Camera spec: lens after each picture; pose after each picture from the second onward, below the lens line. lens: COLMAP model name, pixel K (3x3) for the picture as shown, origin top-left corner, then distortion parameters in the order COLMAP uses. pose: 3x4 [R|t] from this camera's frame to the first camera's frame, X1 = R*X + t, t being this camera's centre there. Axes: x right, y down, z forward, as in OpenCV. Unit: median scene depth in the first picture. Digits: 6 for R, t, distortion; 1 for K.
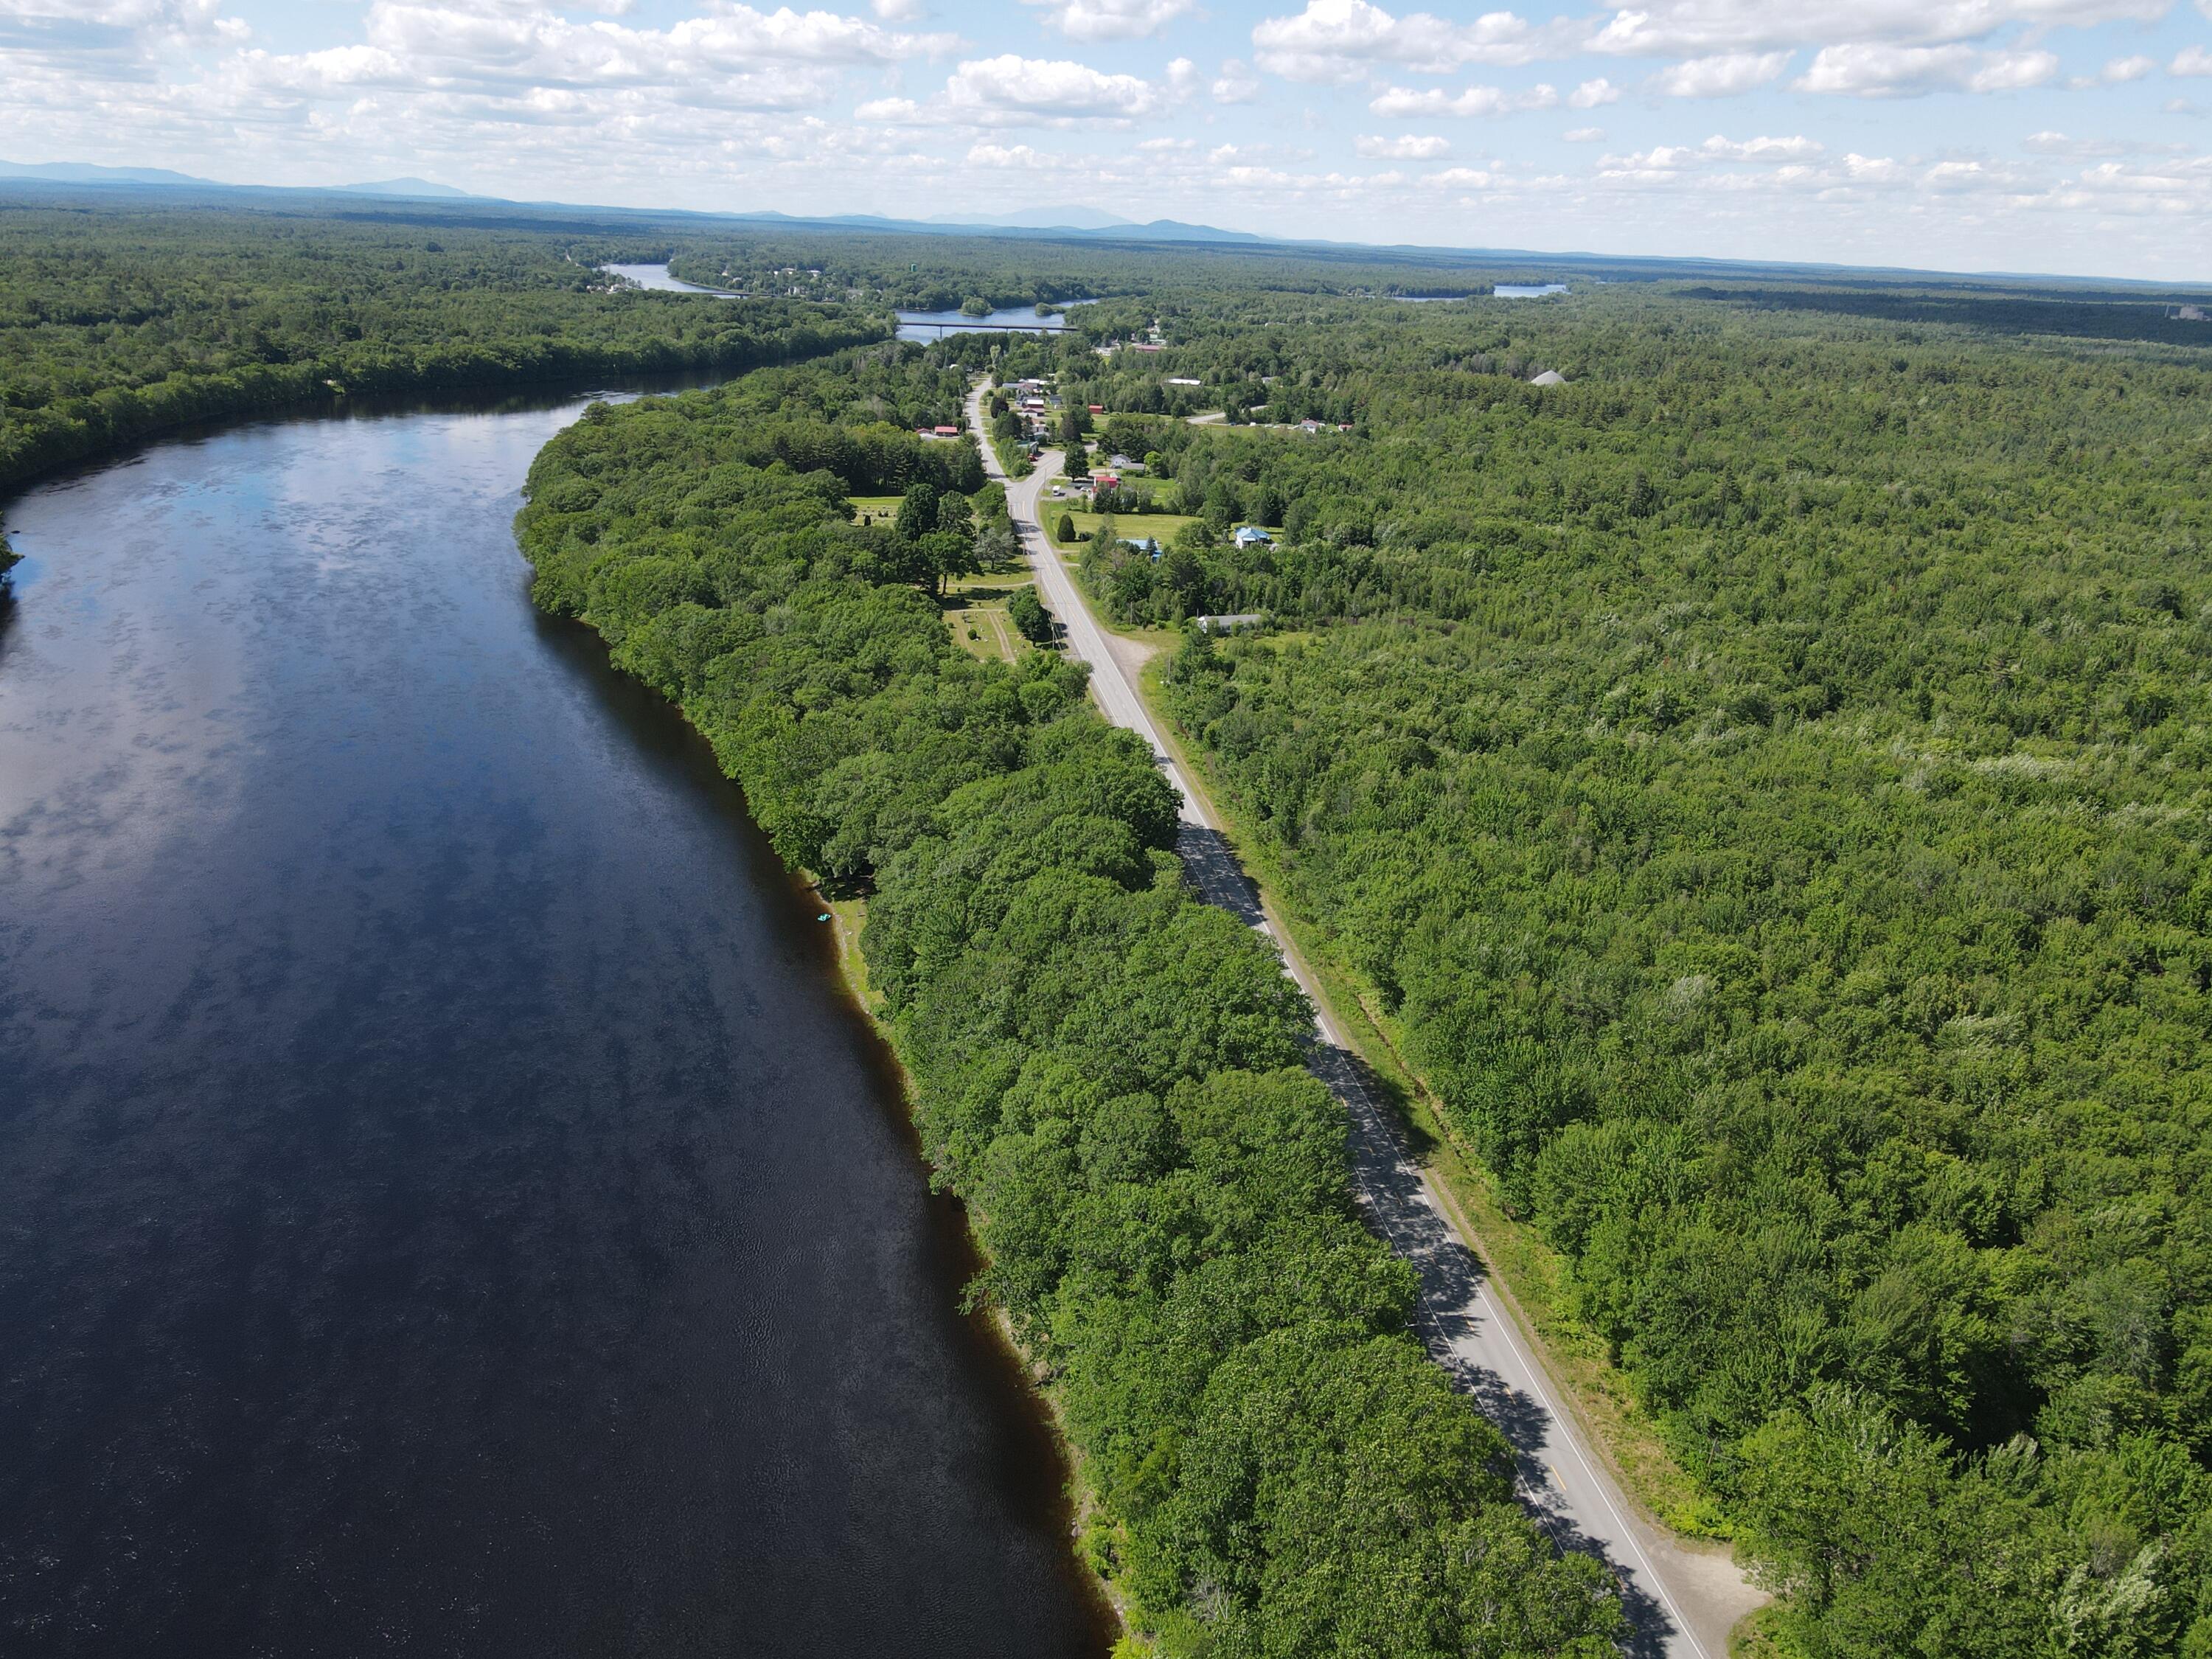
lens RADIAL K [[1612.6, 0, 1106.0], [0, 1612.6, 829.5], [0, 0, 1]] dist [0.002624, 0.055843]
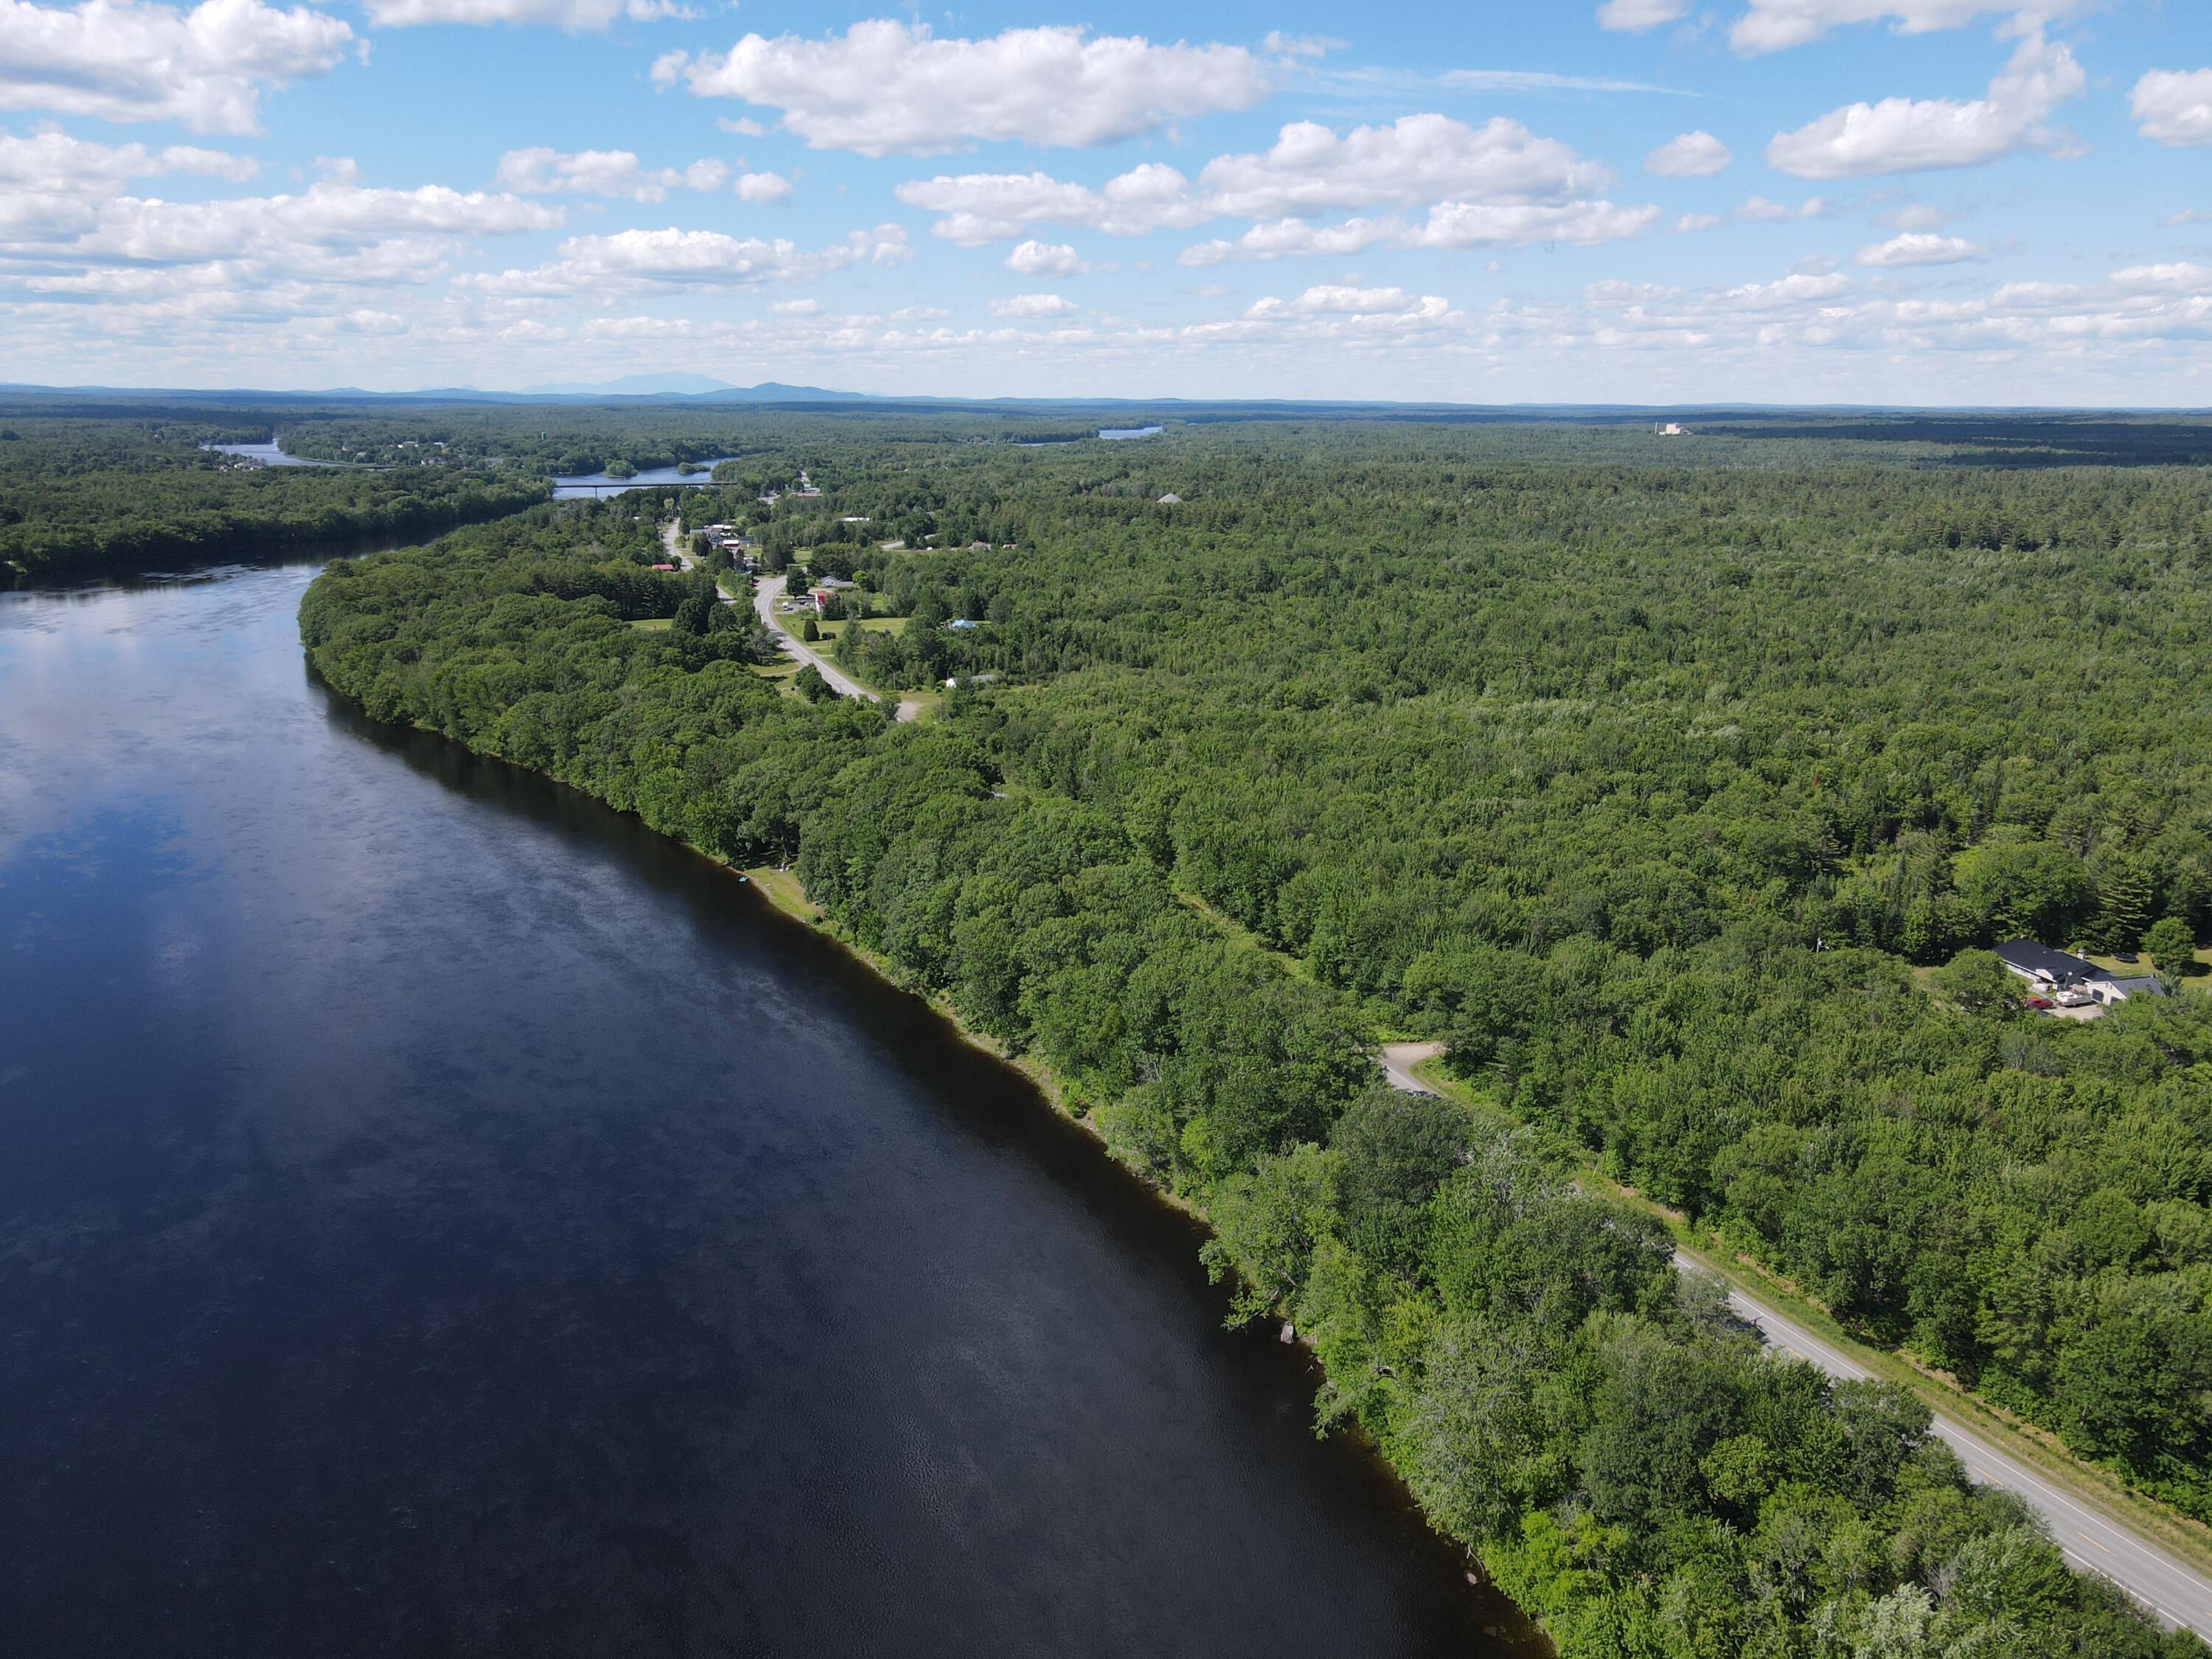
lens RADIAL K [[1534.0, 0, 1106.0], [0, 1534.0, 829.5], [0, 0, 1]] dist [0.018651, 0.024965]
pose [[0.973642, -0.099208, 0.205373, -0.054466], [0.114131, 0.991522, -0.062107, 0.050061], [-0.197471, 0.083910, 0.976711, -0.127263]]
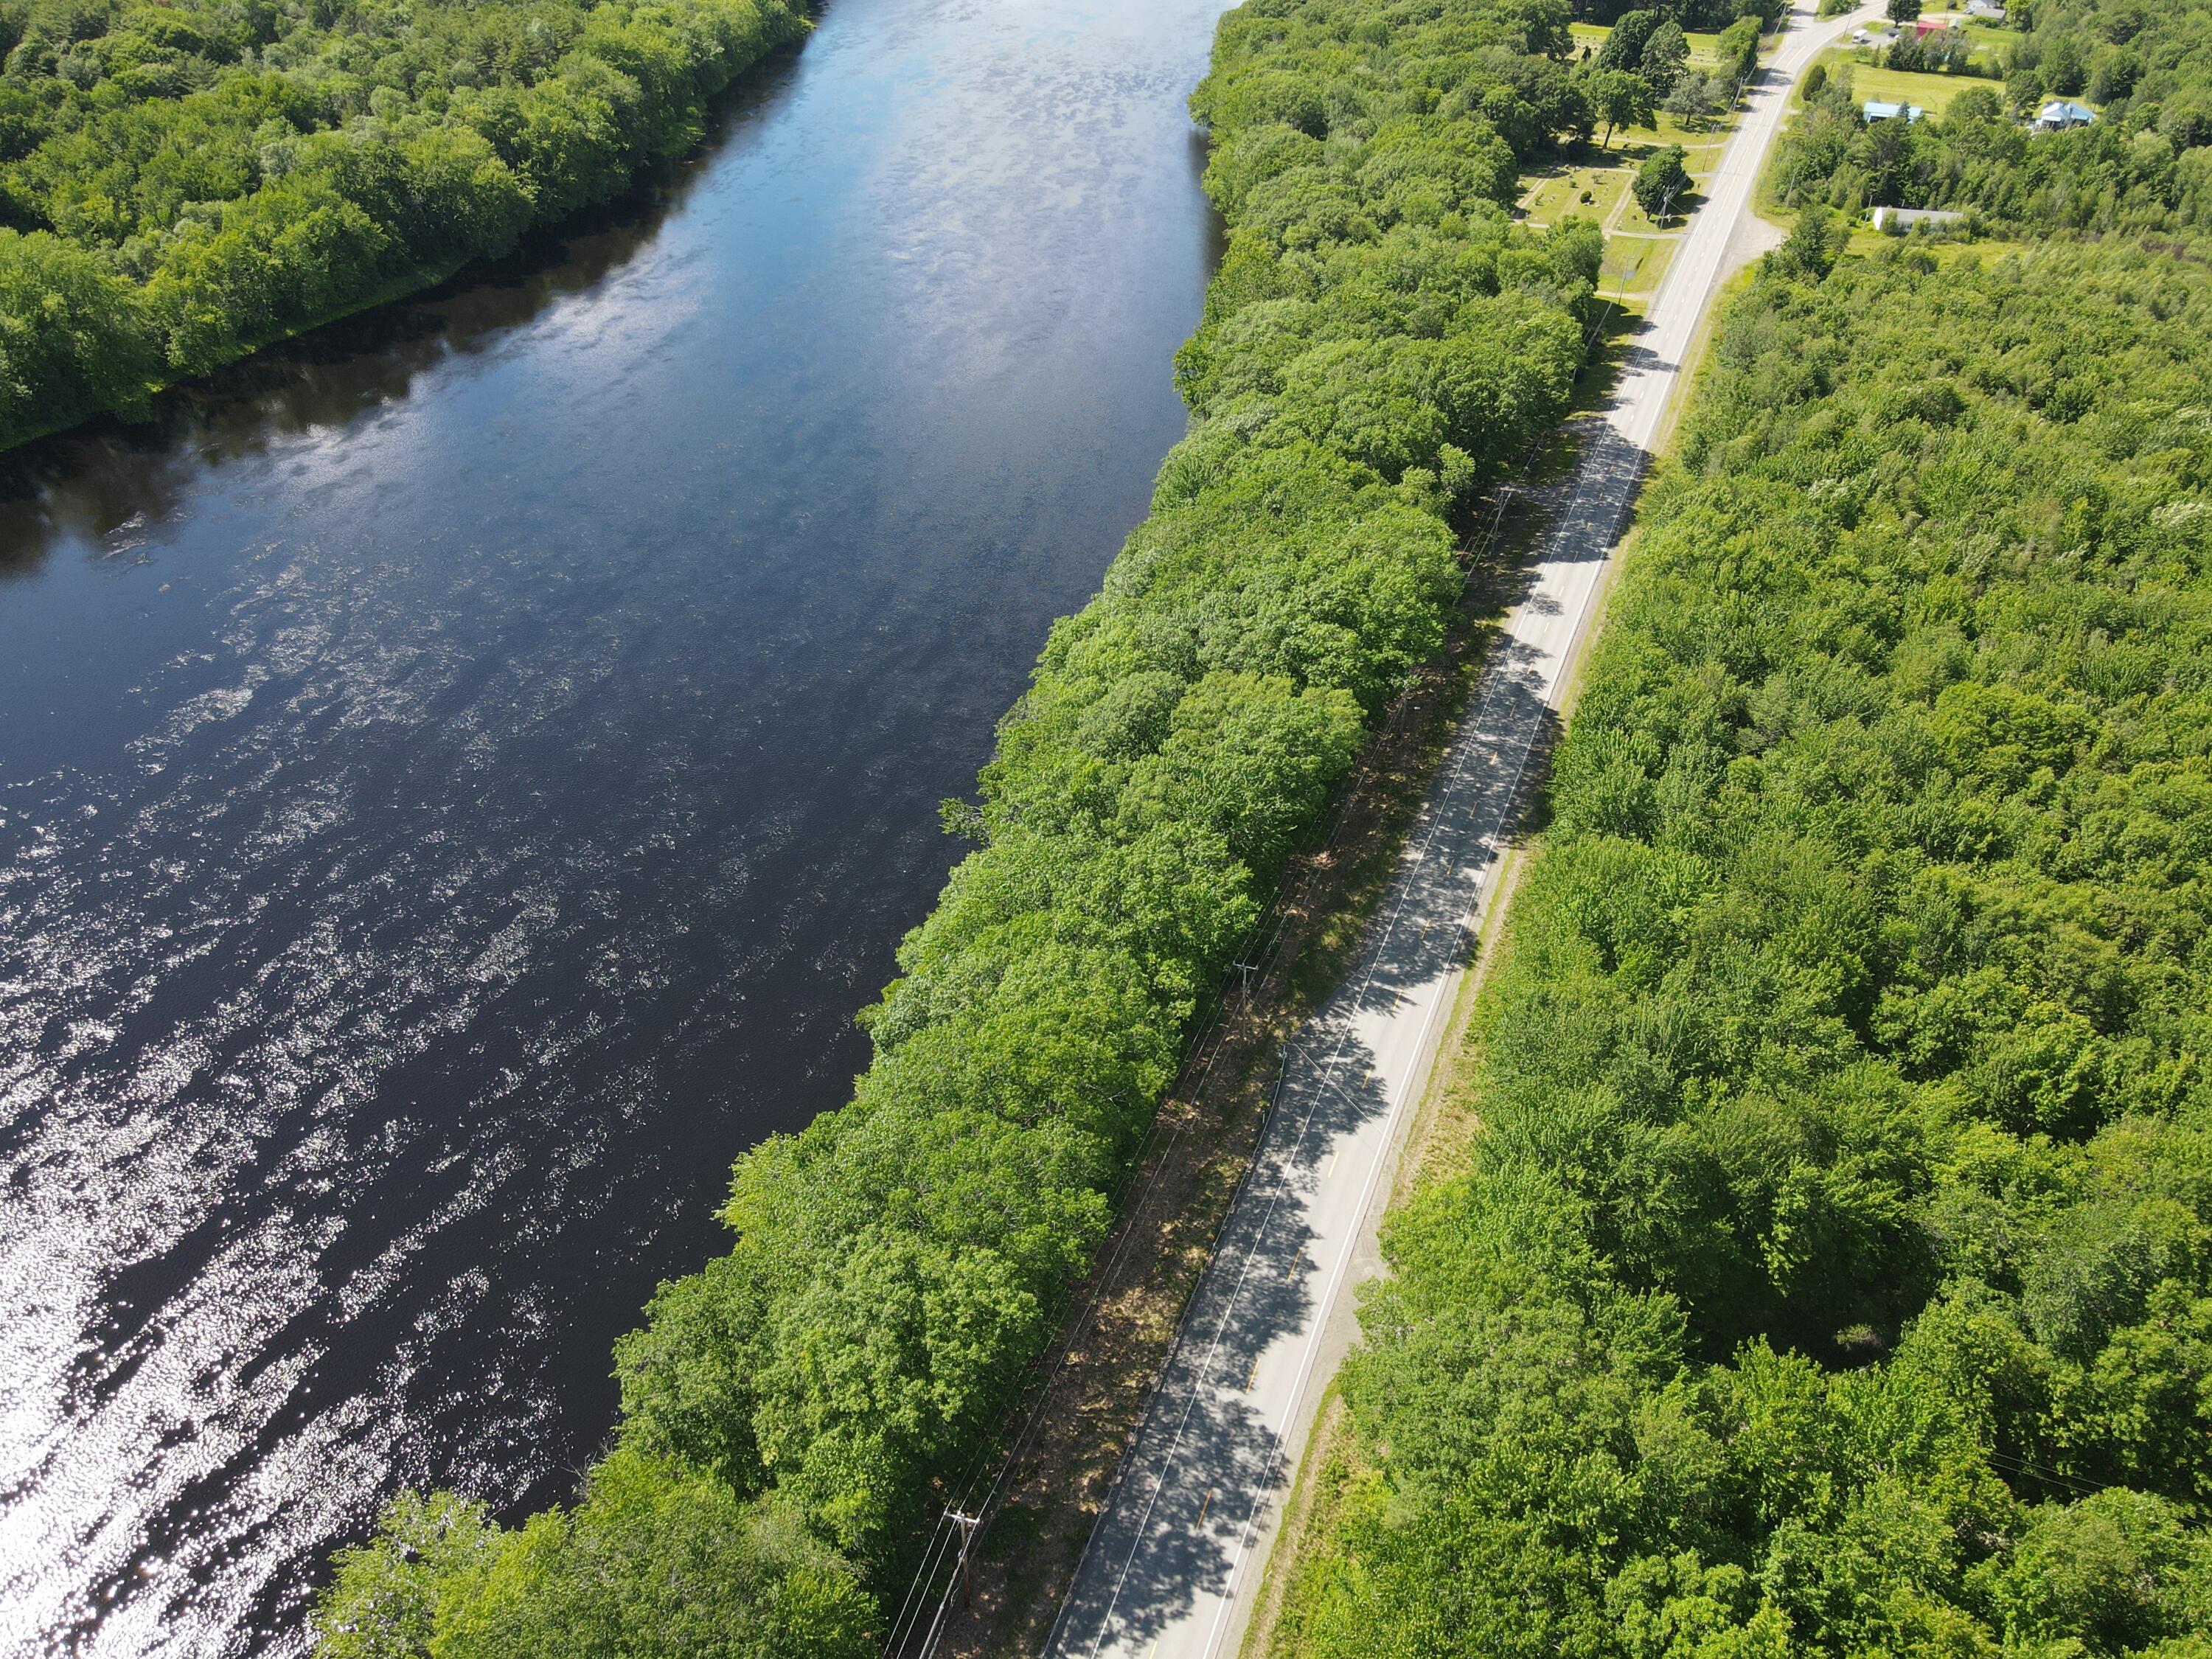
lens RADIAL K [[1610.1, 0, 1106.0], [0, 1610.1, 829.5], [0, 0, 1]] dist [0.021208, 0.004198]
pose [[0.857203, 0.287673, -0.427139, 0.112437], [-0.172145, 0.941783, 0.288810, -0.004573], [0.485355, -0.174039, 0.856820, 0.041648]]
